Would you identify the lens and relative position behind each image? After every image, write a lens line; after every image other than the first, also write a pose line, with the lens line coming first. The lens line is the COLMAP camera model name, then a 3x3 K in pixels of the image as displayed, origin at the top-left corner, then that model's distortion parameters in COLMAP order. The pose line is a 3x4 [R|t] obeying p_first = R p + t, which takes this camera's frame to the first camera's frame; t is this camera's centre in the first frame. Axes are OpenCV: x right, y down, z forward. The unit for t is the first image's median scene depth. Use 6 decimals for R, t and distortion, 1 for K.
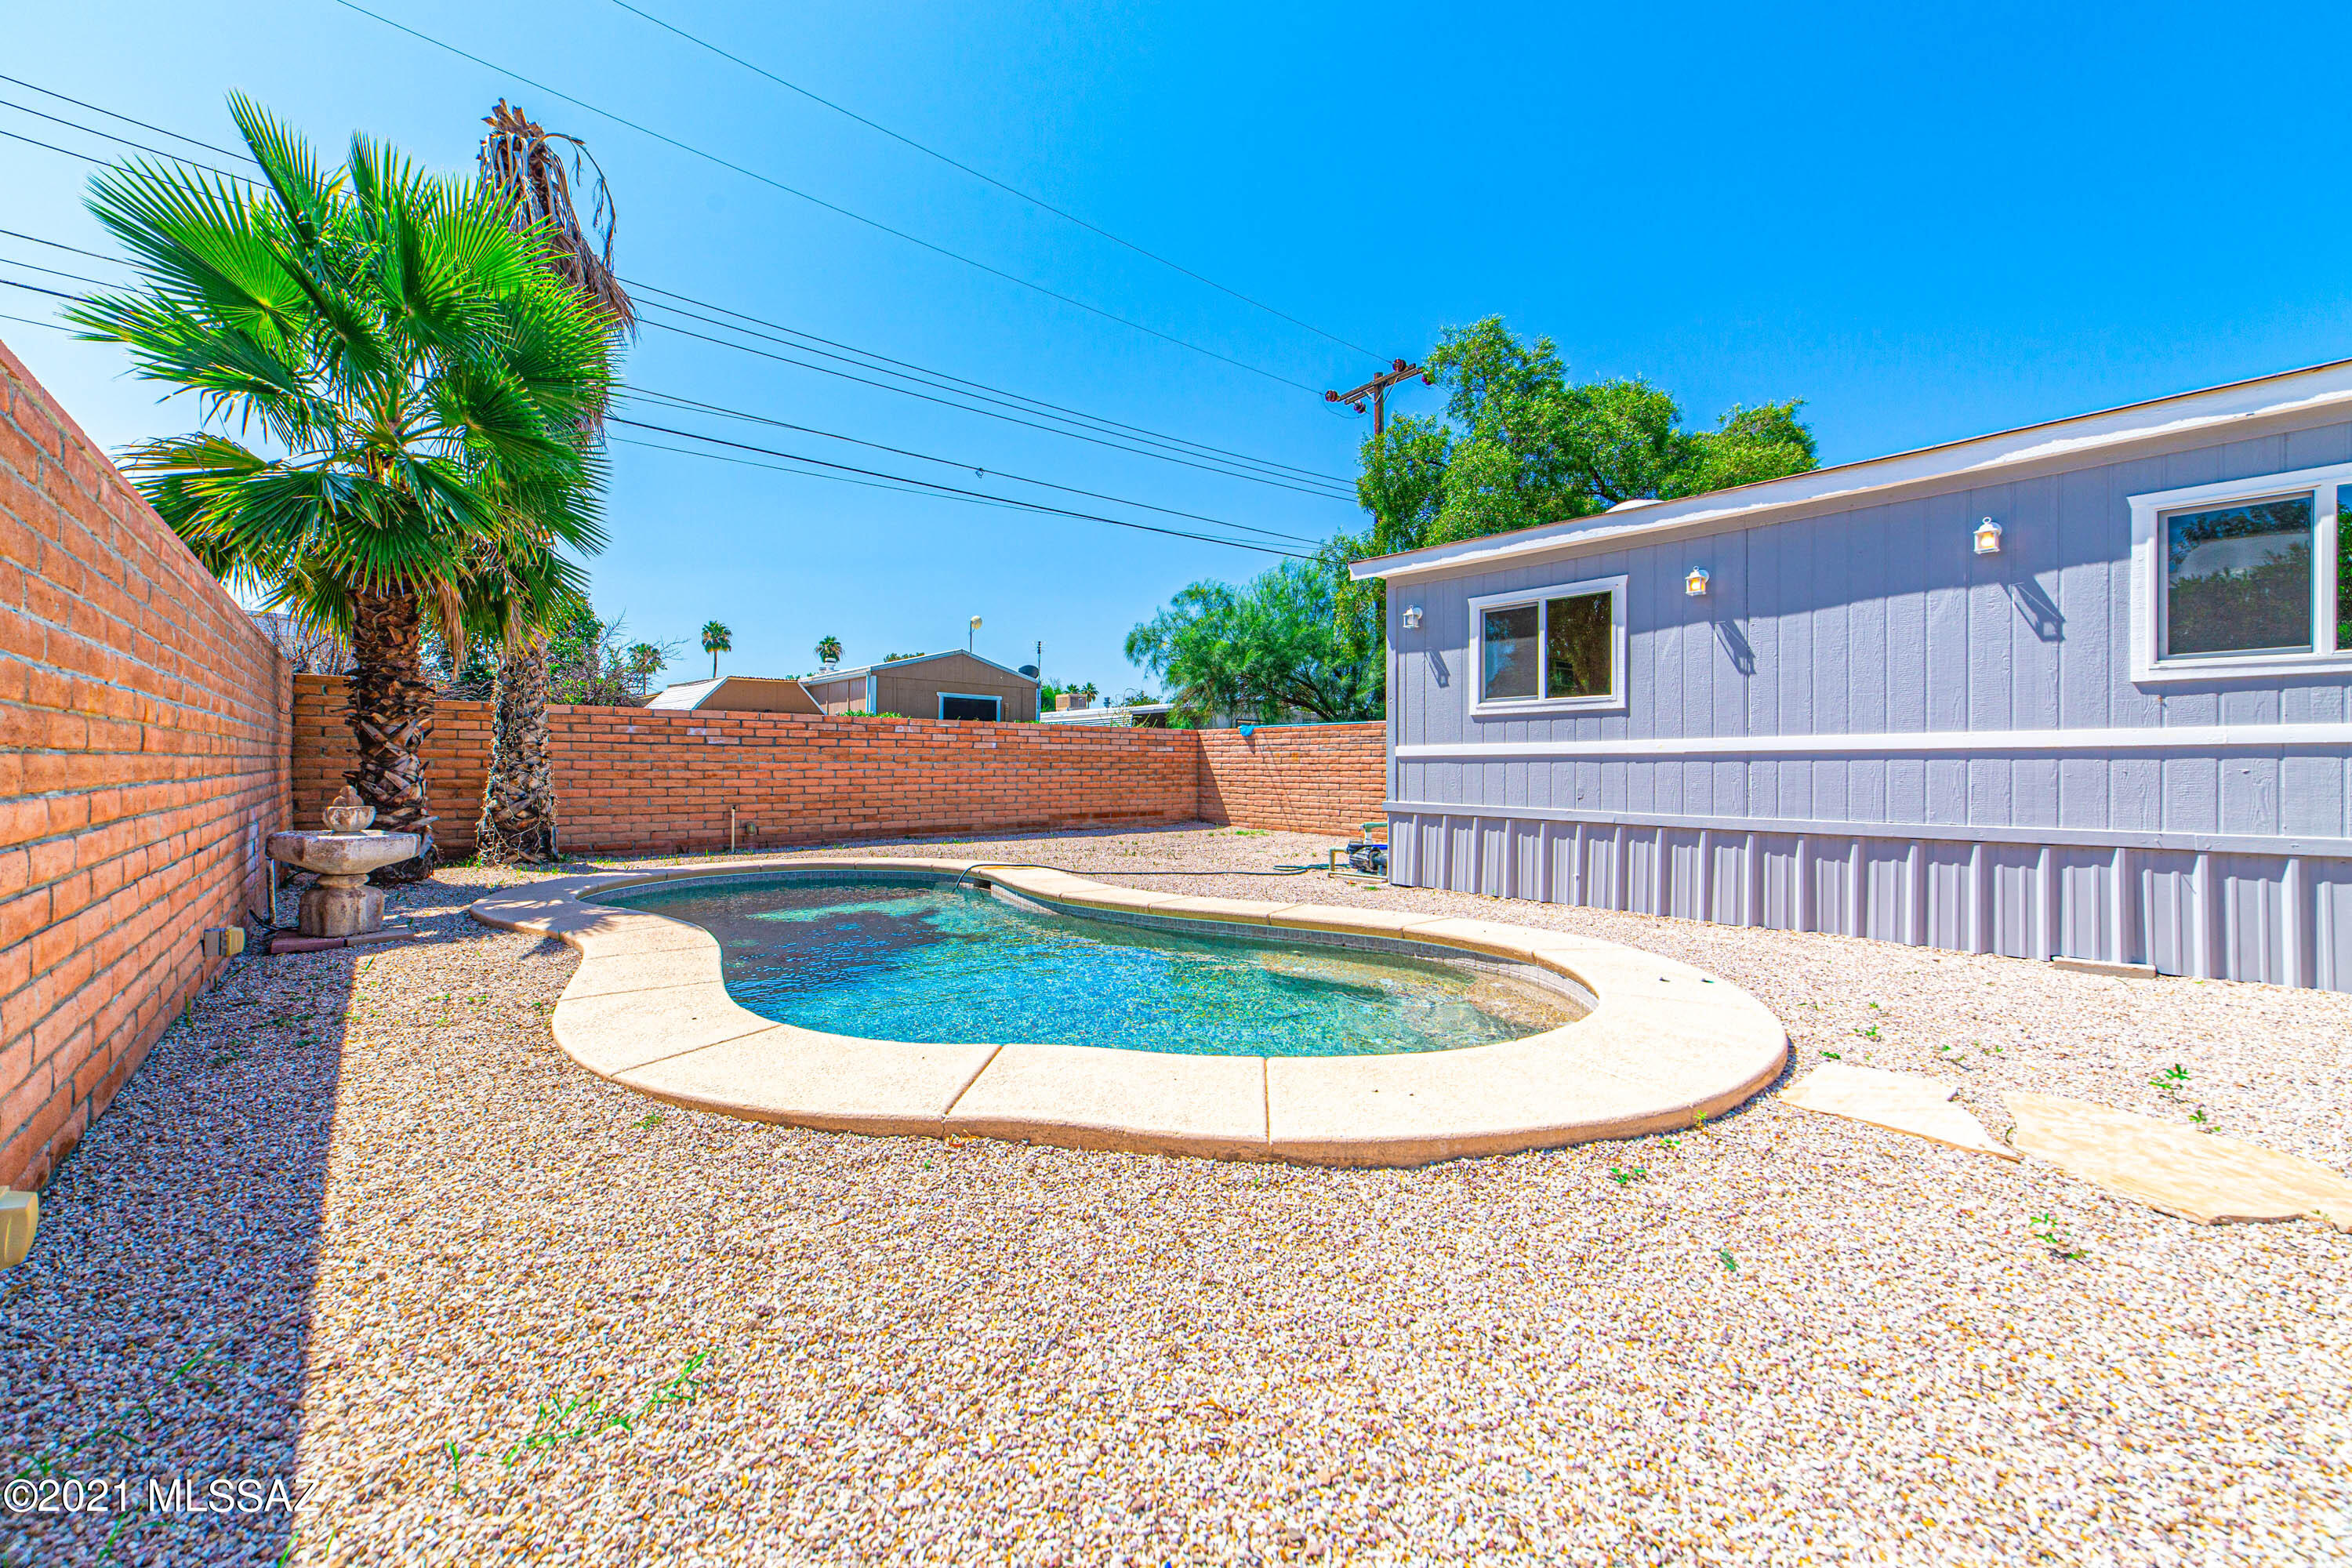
lens RADIAL K [[925.2, 0, 1167.2], [0, 925.2, 739.1], [0, 0, 1]] dist [-0.008958, 0.000723]
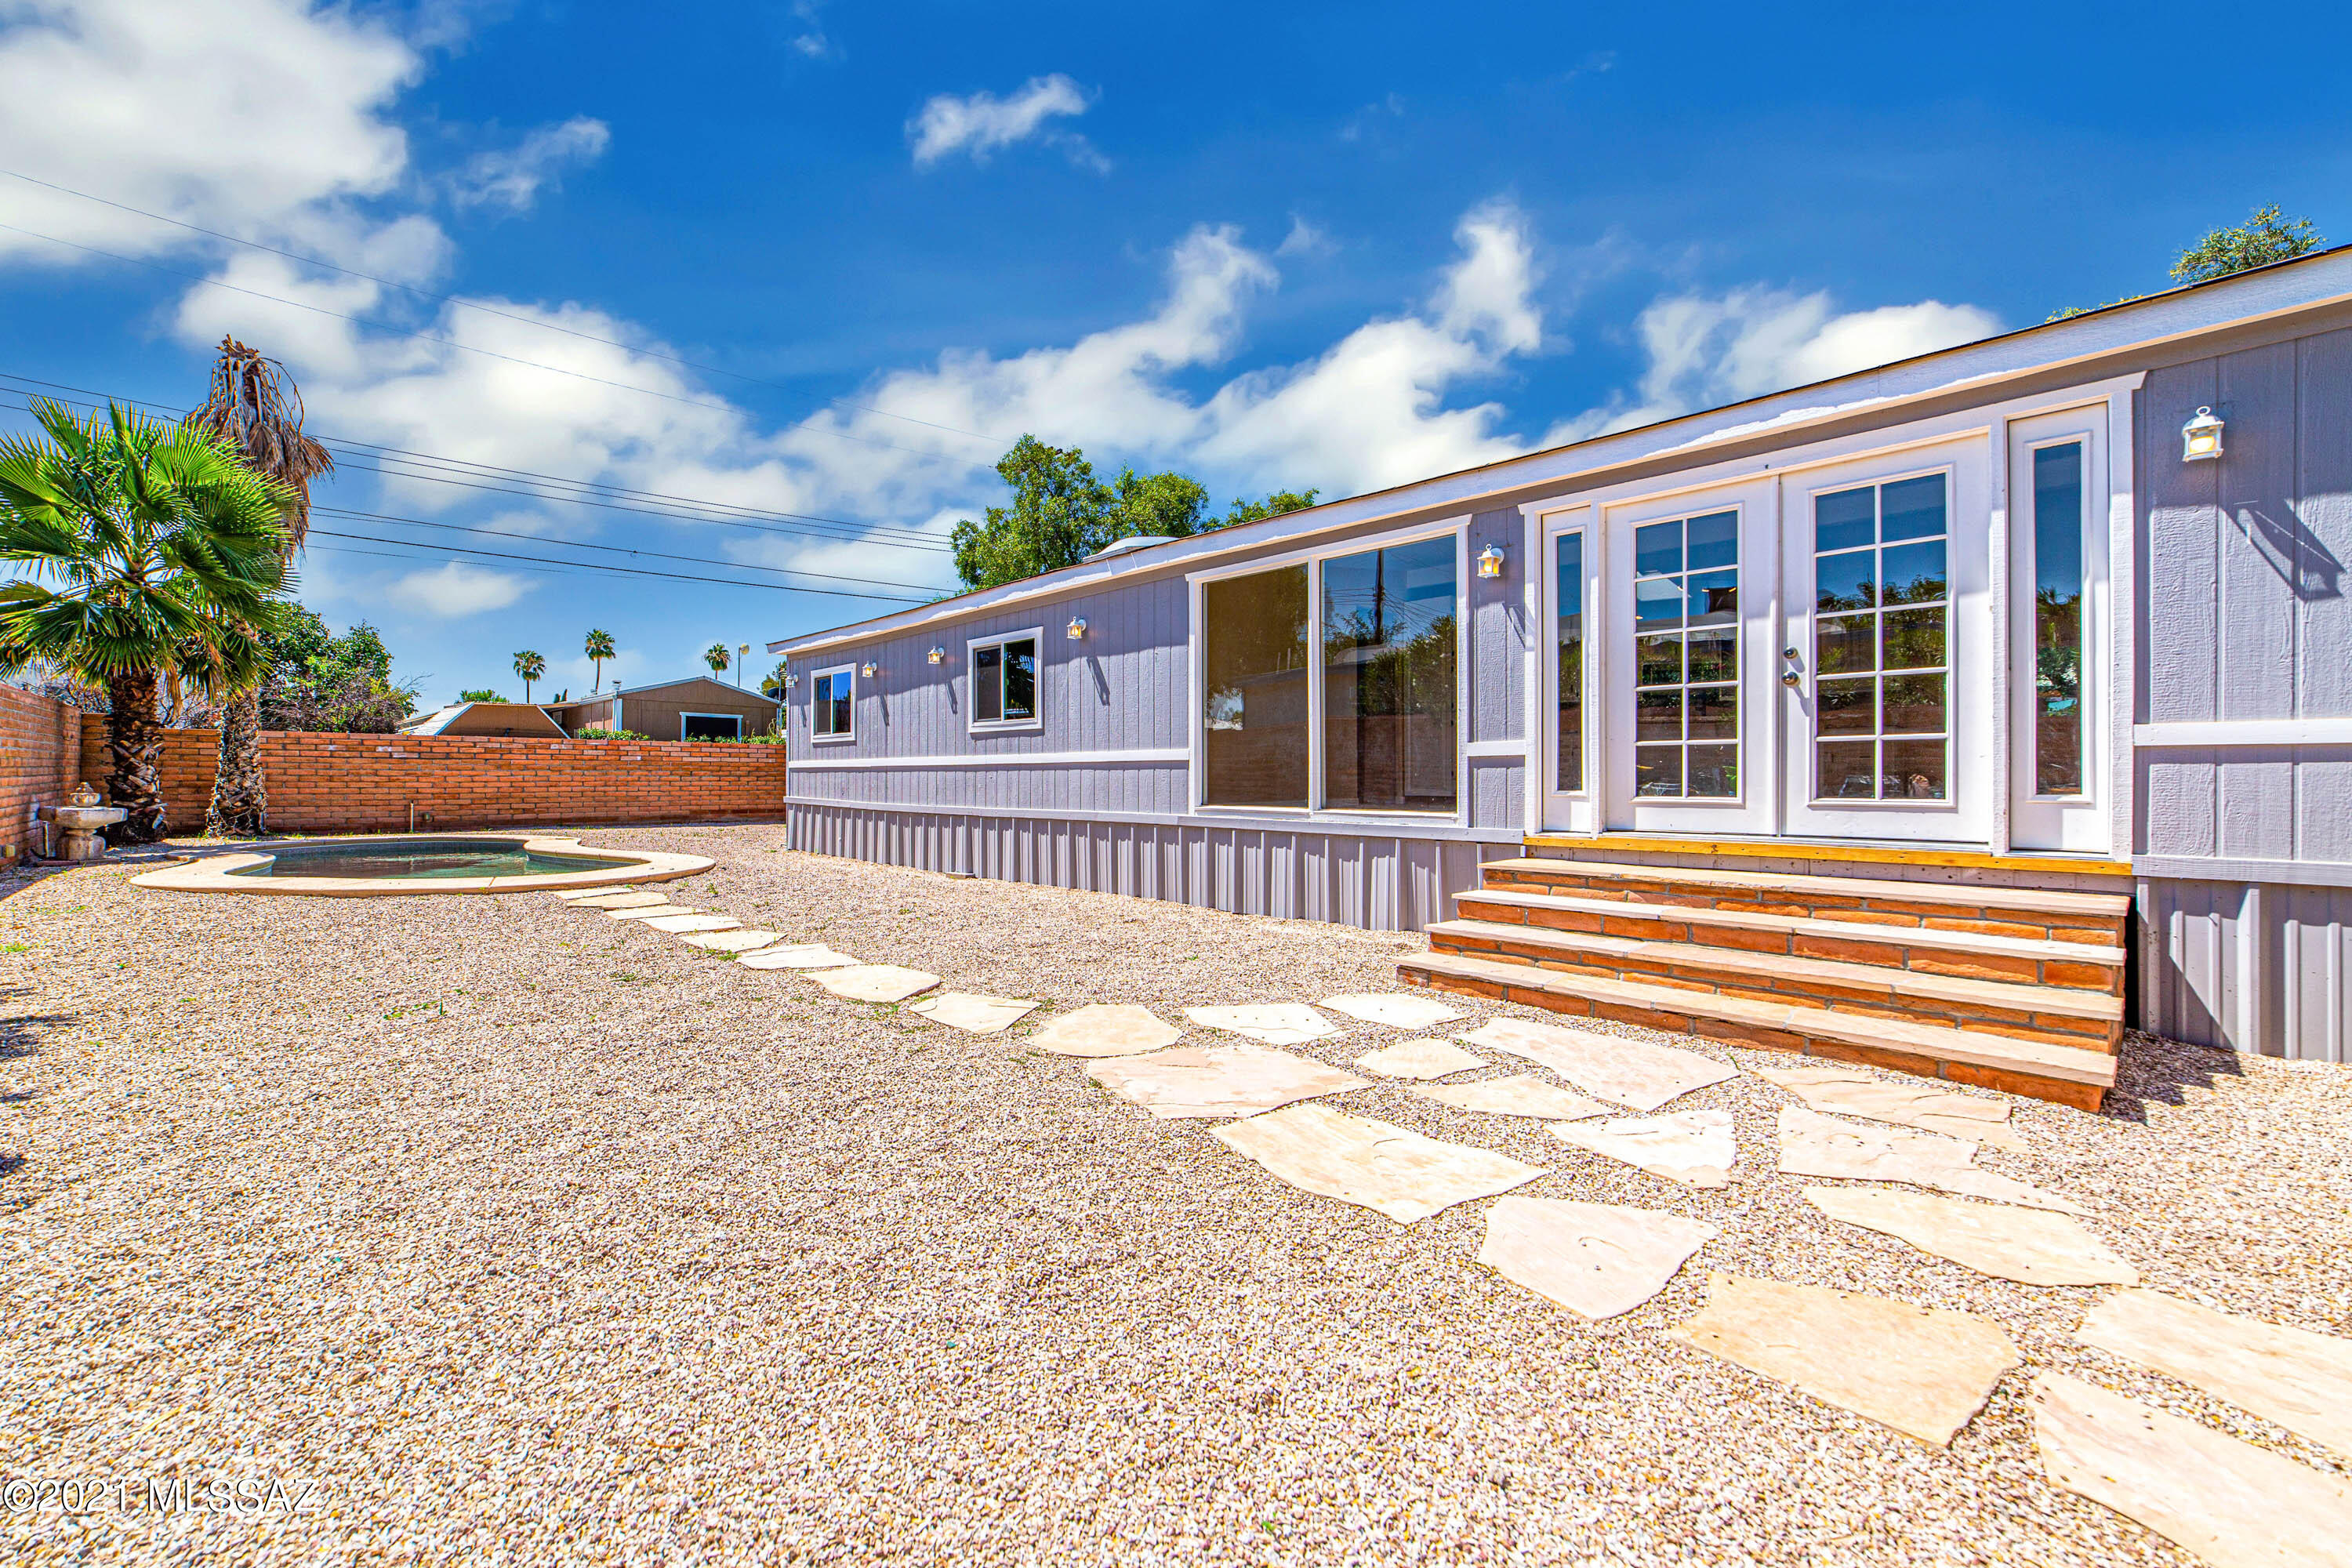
lens RADIAL K [[942.0, 0, 1129.6], [0, 942.0, 750.0], [0, 0, 1]] dist [-0.012367, -0.000146]
pose [[0.999483, 0.002935, 0.032018, 0.658331], [-0.003026, 0.999992, 0.002782, -0.015481], [-0.032010, -0.002877, 0.999483, -0.536041]]
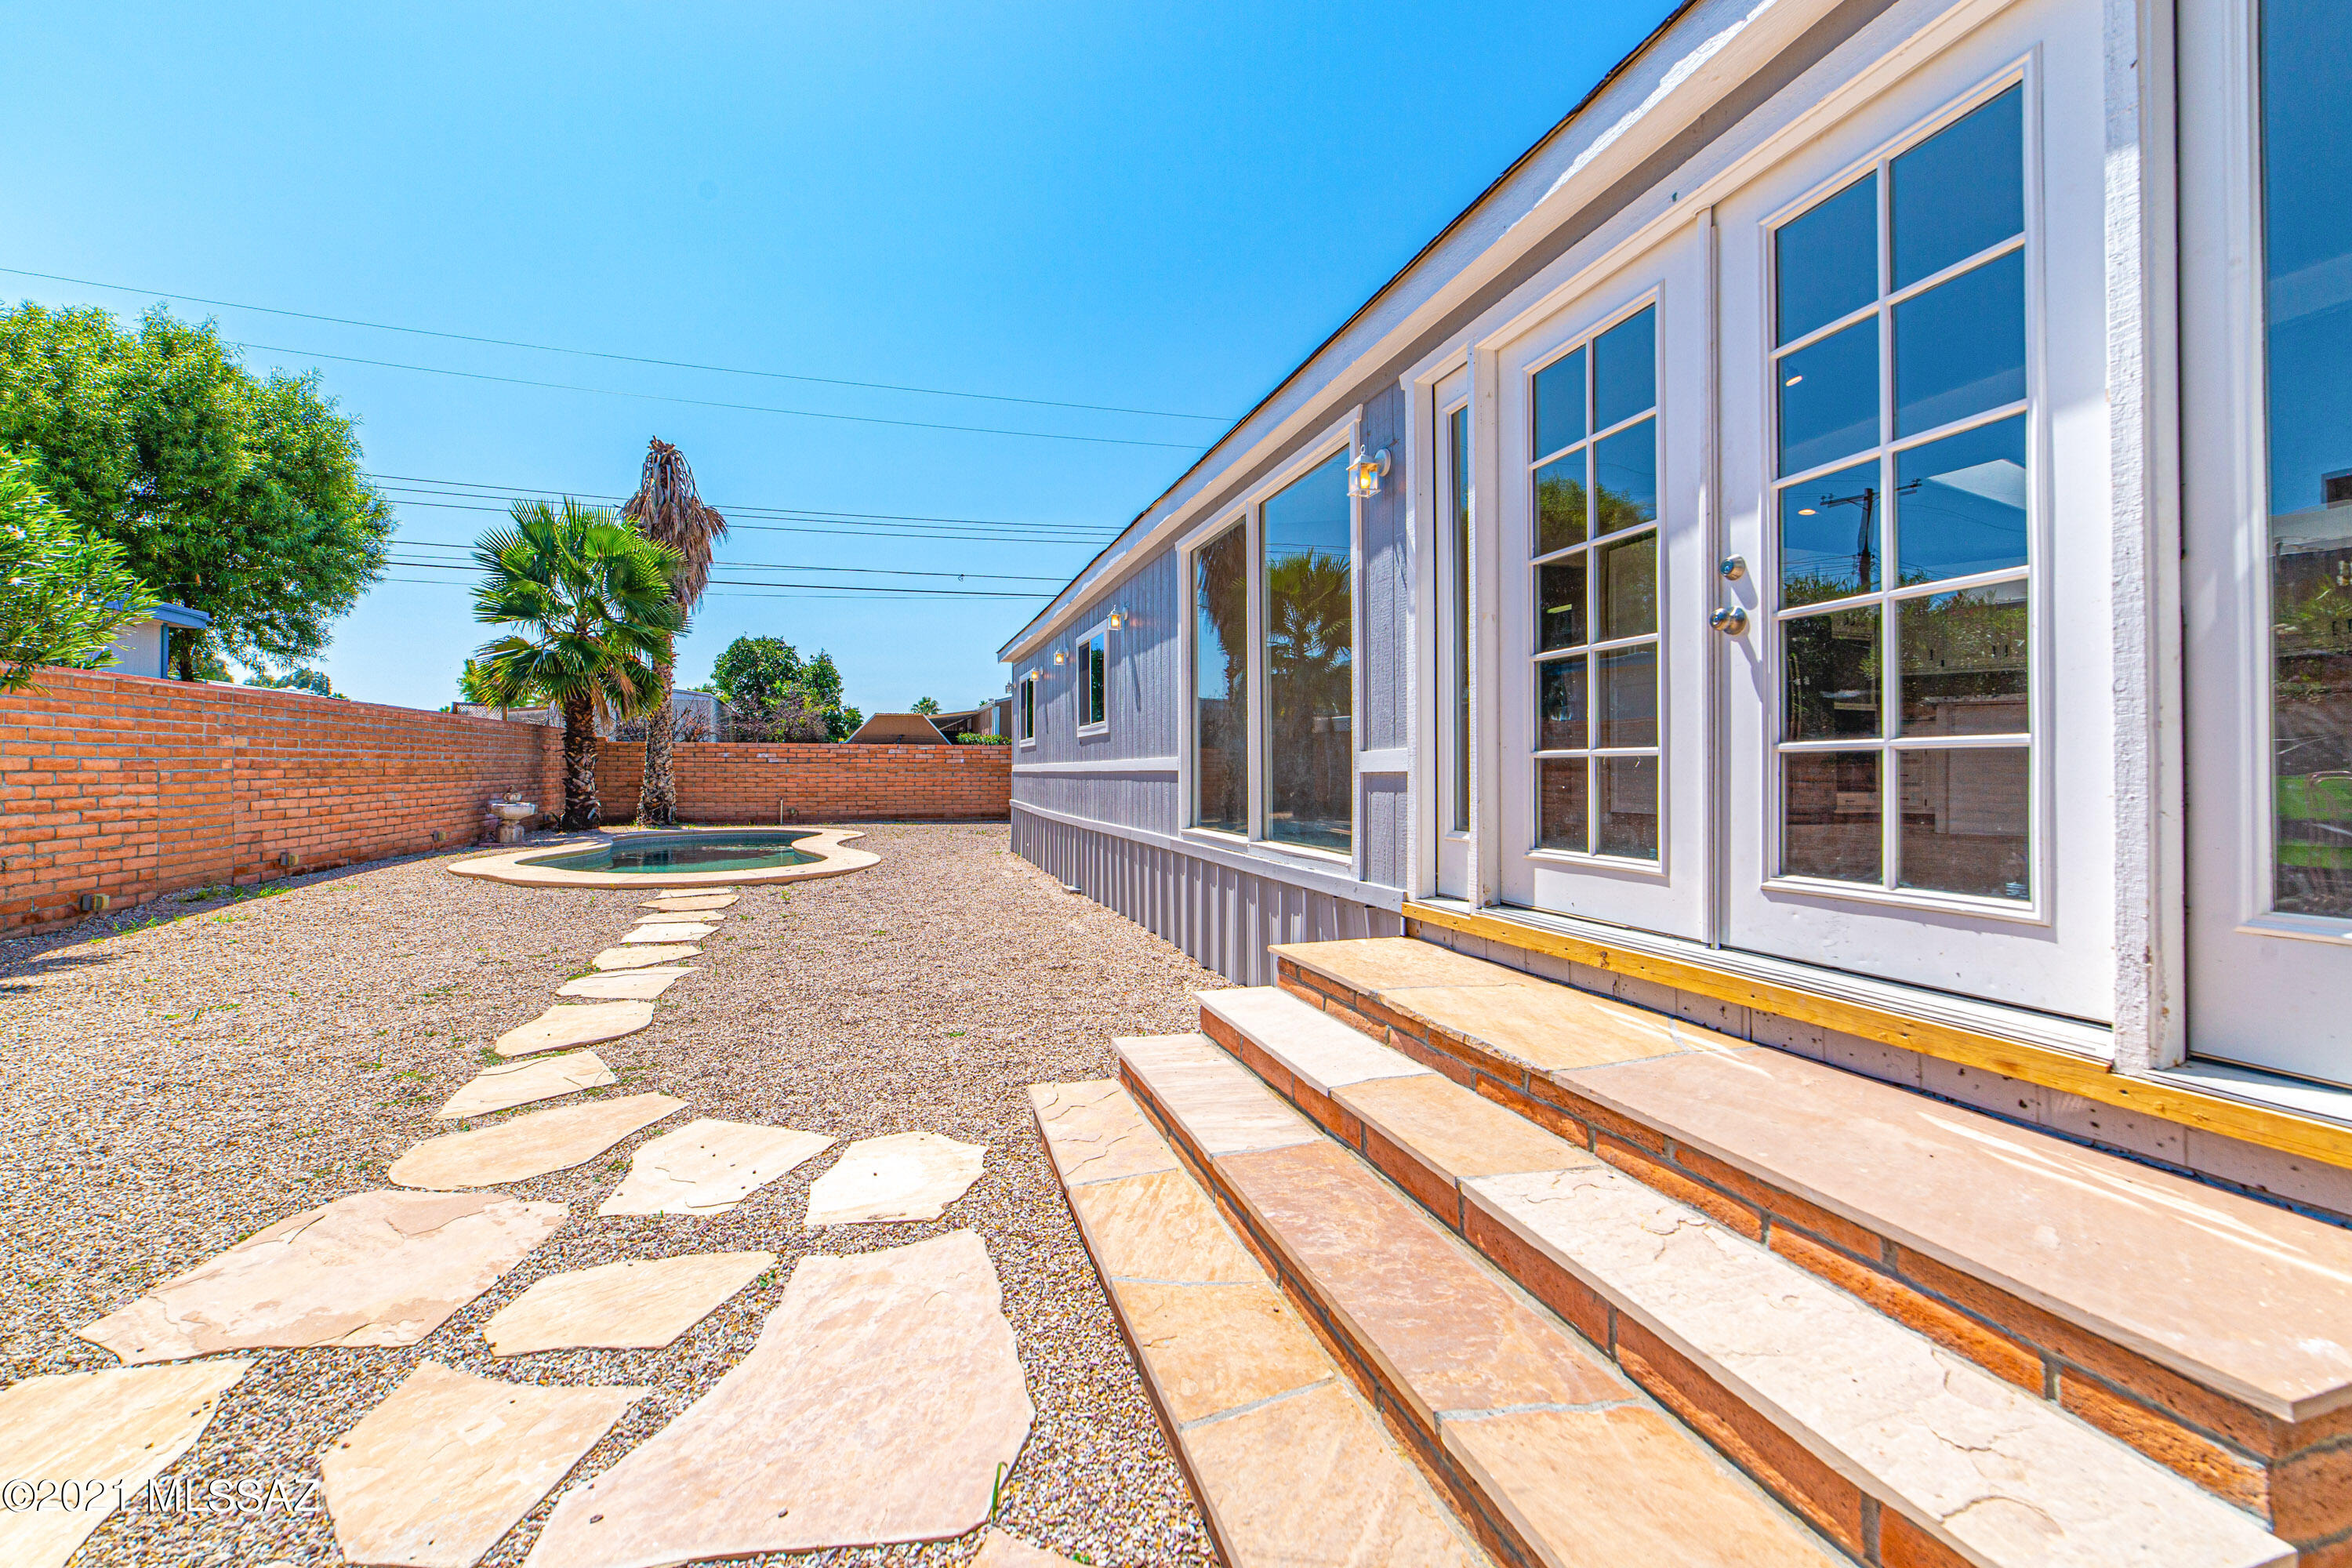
lens RADIAL K [[925.2, 0, 1167.2], [0, 925.2, 739.1], [0, 0, 1]] dist [-0.008958, 0.000723]
pose [[0.918714, -0.012232, -0.394734, 0.966558], [0.010998, 0.999925, -0.005387, -0.023013], [0.394771, 0.000608, 0.918779, -0.335445]]
